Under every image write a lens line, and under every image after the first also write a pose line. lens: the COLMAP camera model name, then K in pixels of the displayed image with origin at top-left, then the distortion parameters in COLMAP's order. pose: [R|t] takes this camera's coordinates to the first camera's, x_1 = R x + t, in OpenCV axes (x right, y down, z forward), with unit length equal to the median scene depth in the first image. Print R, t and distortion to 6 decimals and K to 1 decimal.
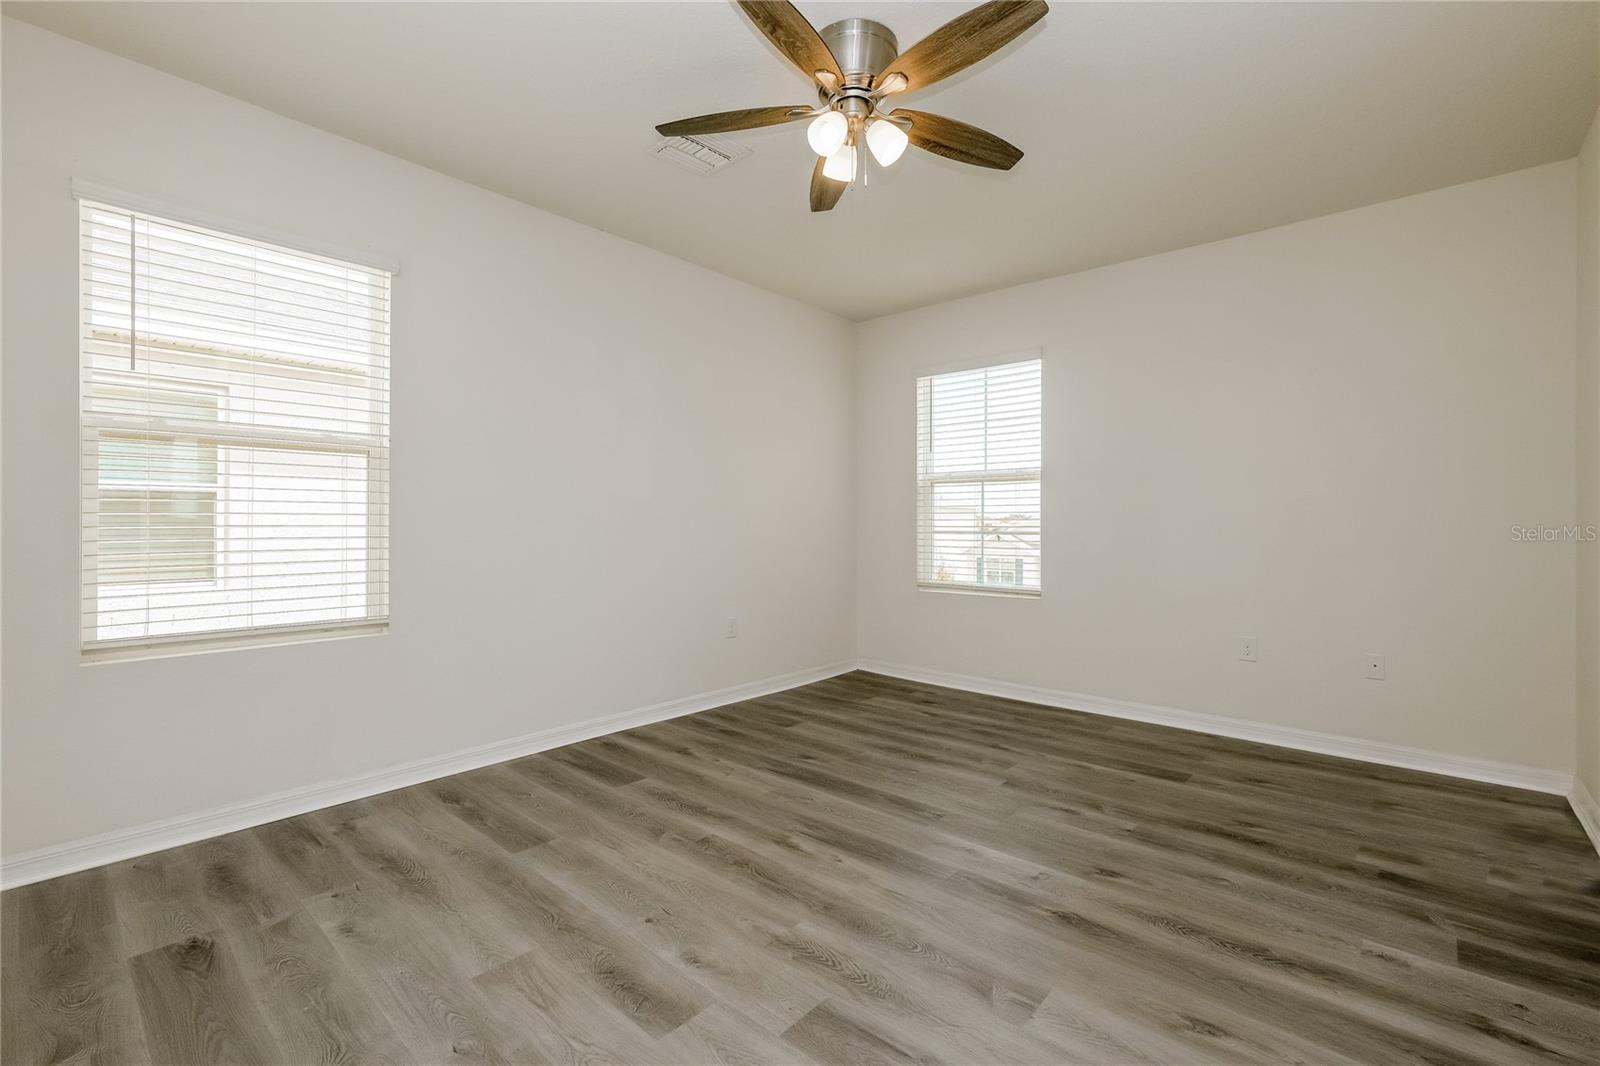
lens RADIAL K [[698.8, 0, 800.0], [0, 698.8, 533.0], [0, 0, 1]] dist [-0.002028, -0.000245]
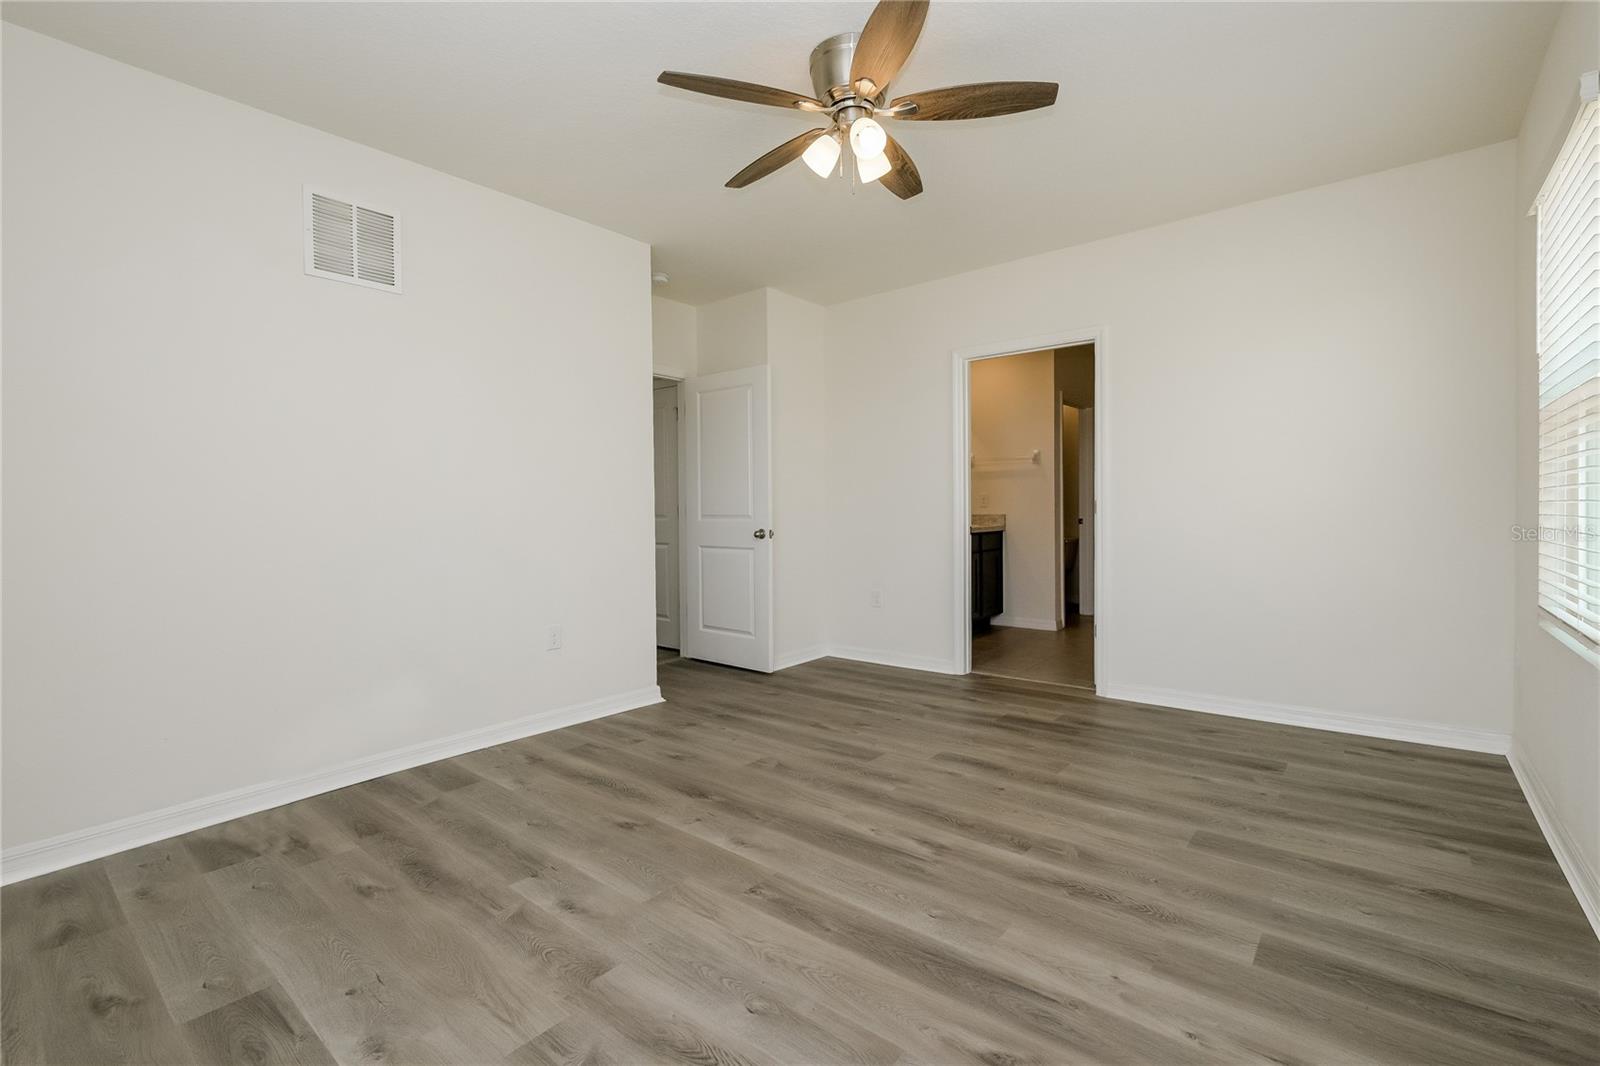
lens RADIAL K [[698.8, 0, 800.0], [0, 698.8, 533.0], [0, 0, 1]] dist [-0.002028, -0.000245]
pose [[-0.999077, 0.013215, -0.040860, 0.190196], [0.011476, 0.999030, 0.042511, -0.015508], [0.041382, 0.042003, -0.998260, 1.898093]]
